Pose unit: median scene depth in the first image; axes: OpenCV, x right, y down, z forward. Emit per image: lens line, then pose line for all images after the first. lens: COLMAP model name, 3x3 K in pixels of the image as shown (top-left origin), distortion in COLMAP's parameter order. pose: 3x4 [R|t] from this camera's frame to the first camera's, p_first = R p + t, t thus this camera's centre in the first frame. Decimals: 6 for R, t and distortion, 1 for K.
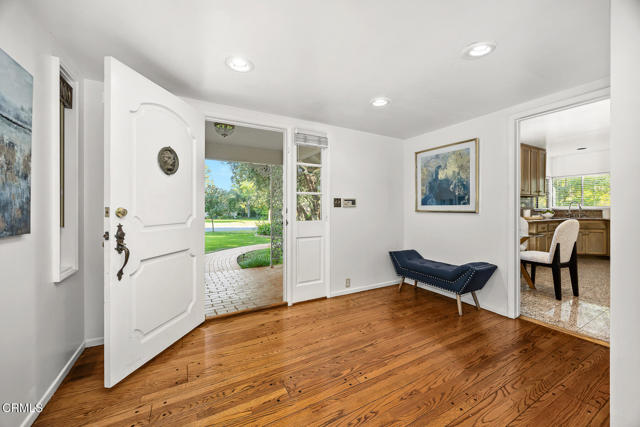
lens RADIAL K [[246.2, 0, 320.0], [0, 246.2, 213.5], [0, 0, 1]] dist [0.000969, 0.000013]
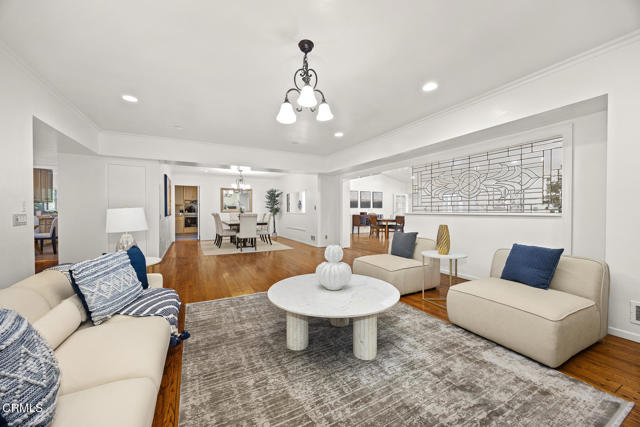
lens RADIAL K [[258.8, 0, 320.0], [0, 258.8, 213.5], [0, 0, 1]] dist [0.001301, 0.000034]
pose [[0.051386, -0.015349, 0.998561, -0.699457], [0.002955, 0.999880, 0.015217, -0.019230], [-0.998674, 0.002169, 0.051425, -0.853832]]
